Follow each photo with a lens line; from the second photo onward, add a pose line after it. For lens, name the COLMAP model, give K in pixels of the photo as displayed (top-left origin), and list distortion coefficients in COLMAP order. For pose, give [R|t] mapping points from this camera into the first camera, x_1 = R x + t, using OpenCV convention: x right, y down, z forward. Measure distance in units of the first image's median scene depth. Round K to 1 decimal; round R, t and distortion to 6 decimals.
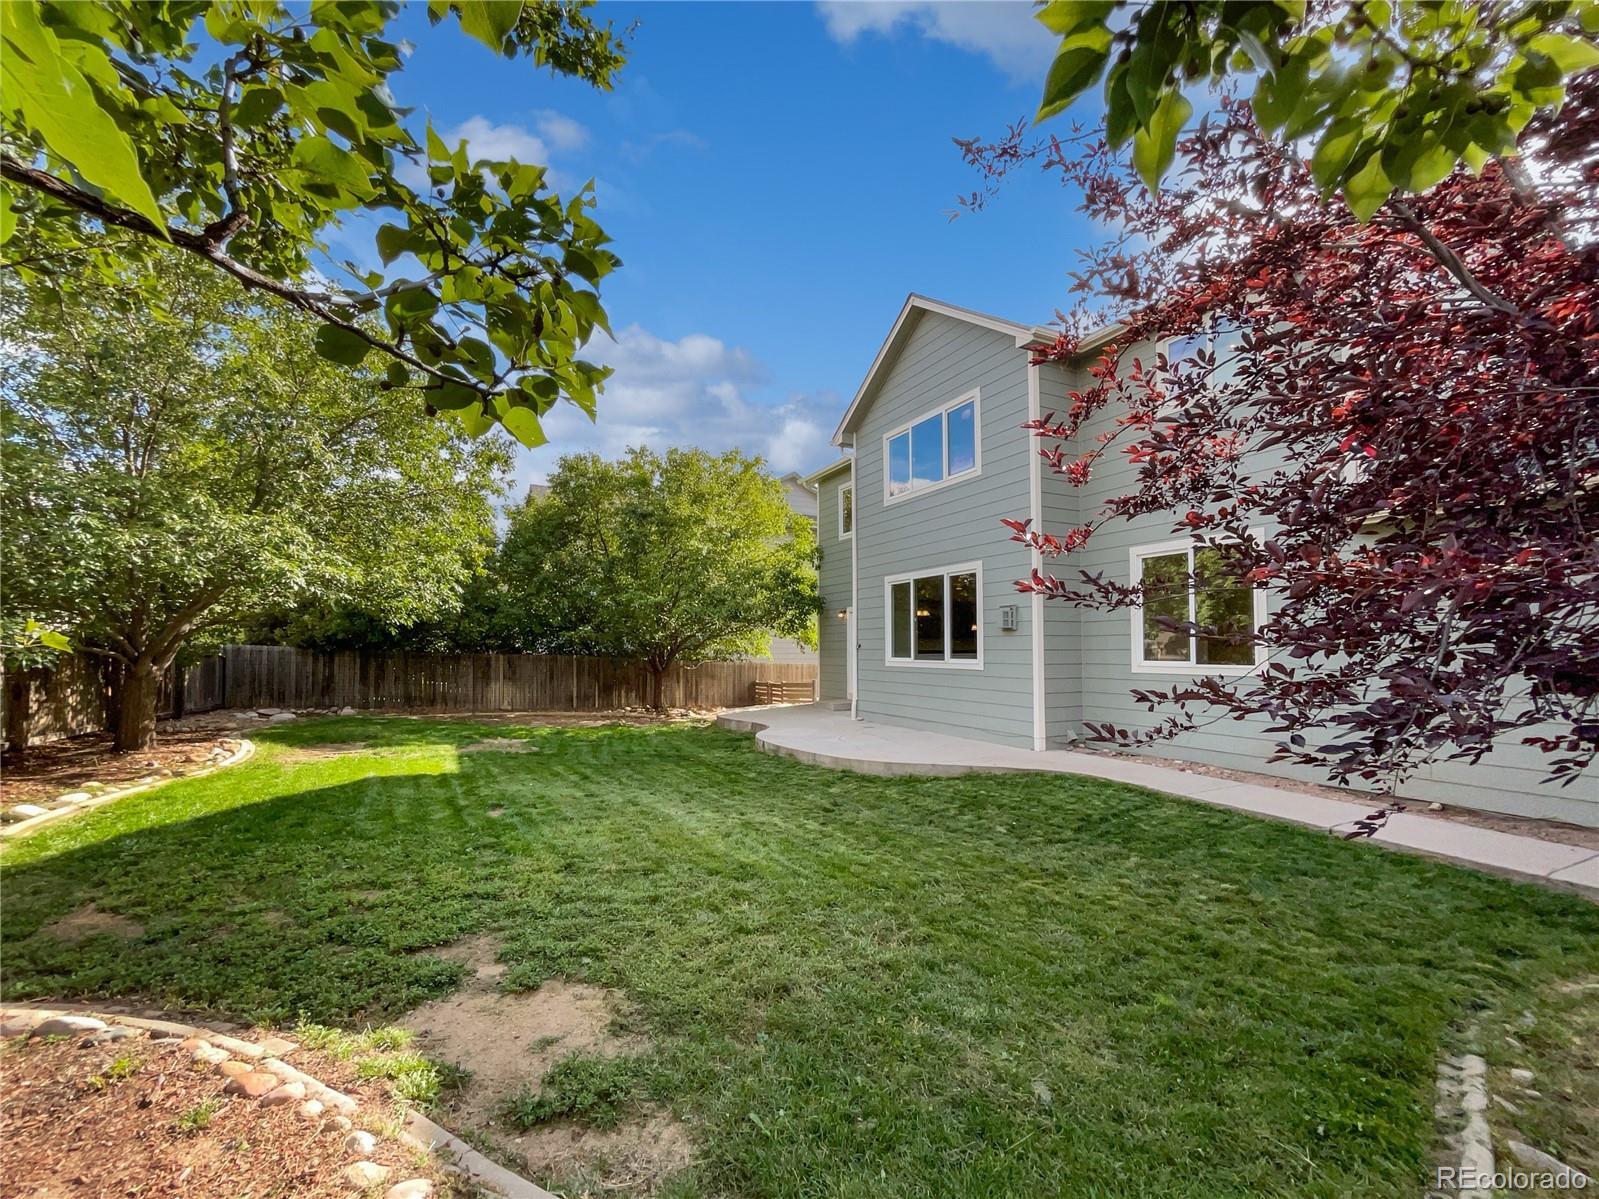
lens RADIAL K [[641.8, 0, 794.3], [0, 641.8, 625.3], [0, 0, 1]] dist [0.007503, 0.000024]
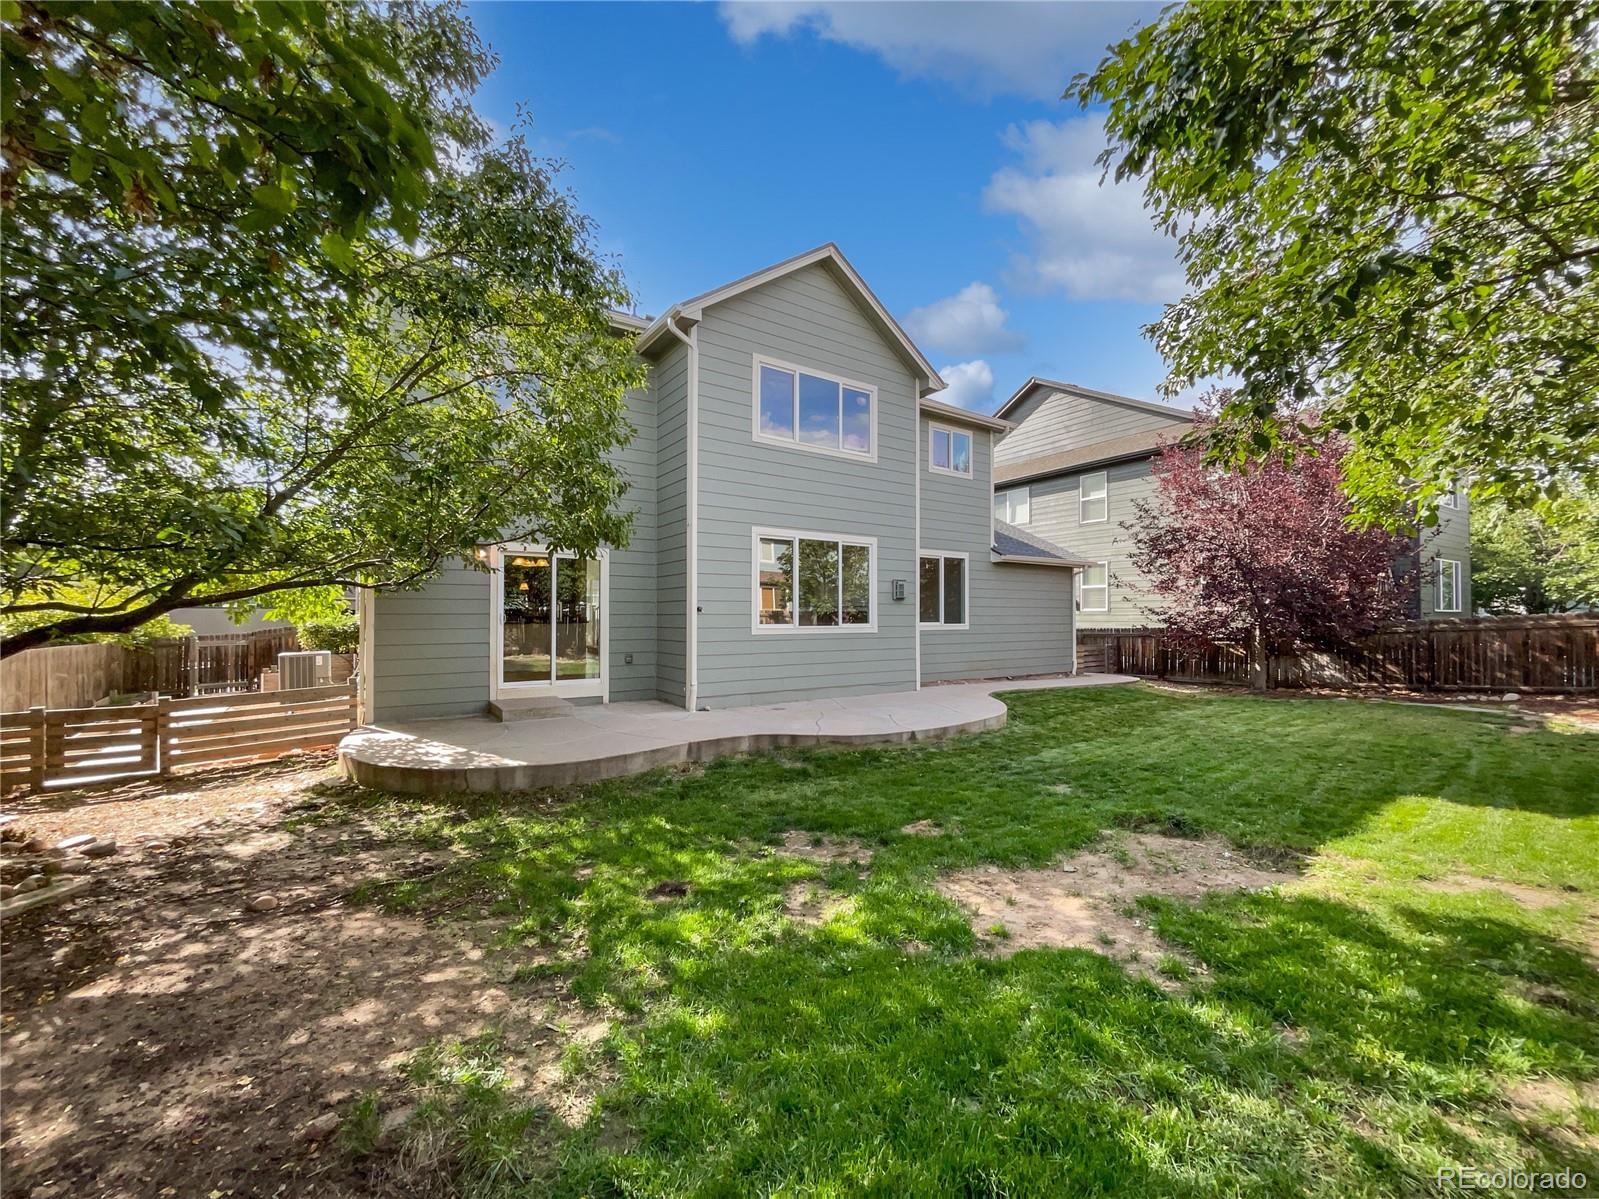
lens RADIAL K [[640.3, 0, 799.5], [0, 640.3, 599.5], [0, 0, 1]] dist [0.000052, -0.000044]
pose [[-0.128691, 0.027637, 0.991300, -0.802306], [-0.038384, 0.998724, -0.032827, 0.050395], [-0.990942, -0.042274, -0.127466, 1.240758]]
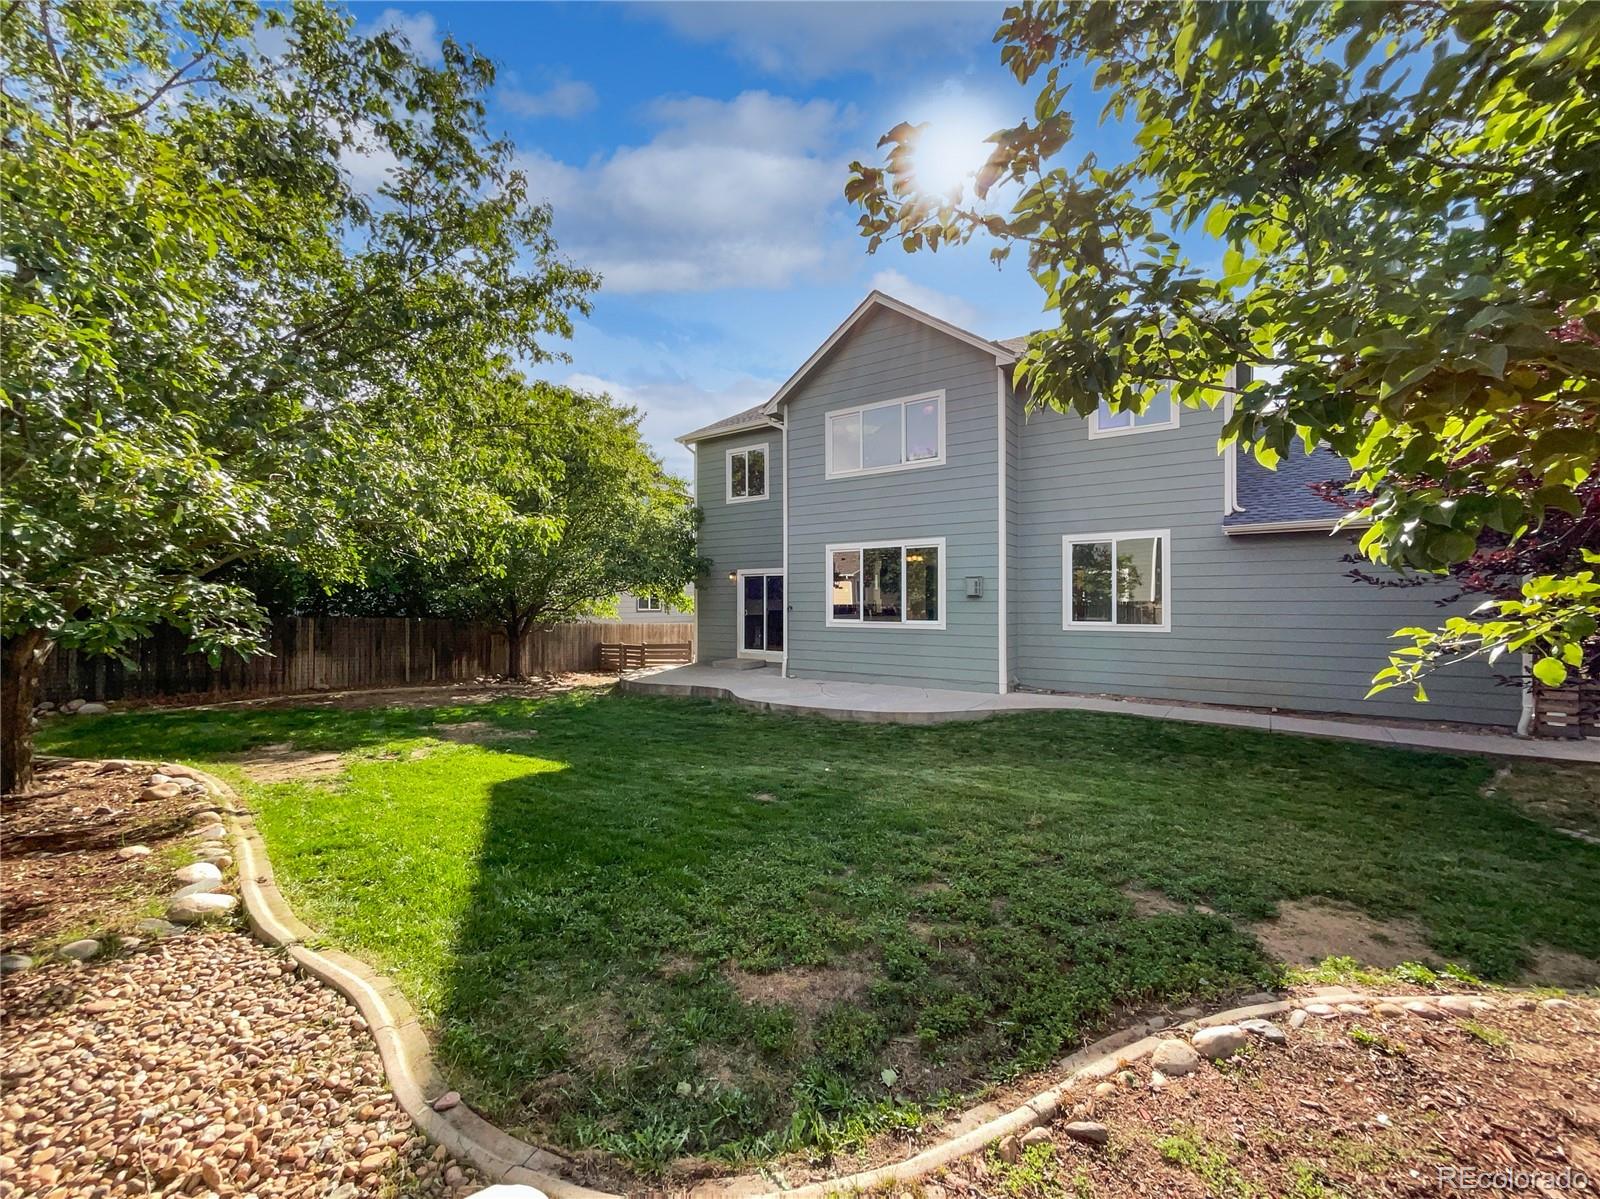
lens RADIAL K [[618.9, 0, 800.0], [0, 618.9, 599.5], [0, 0, 1]] dist [-0.014842, -0.000204]
pose [[0.878431, 0.009919, 0.477767, -0.469618], [-0.021950, 0.999567, 0.019607, -0.003398], [-0.477365, -0.027710, 0.878268, 0.122154]]
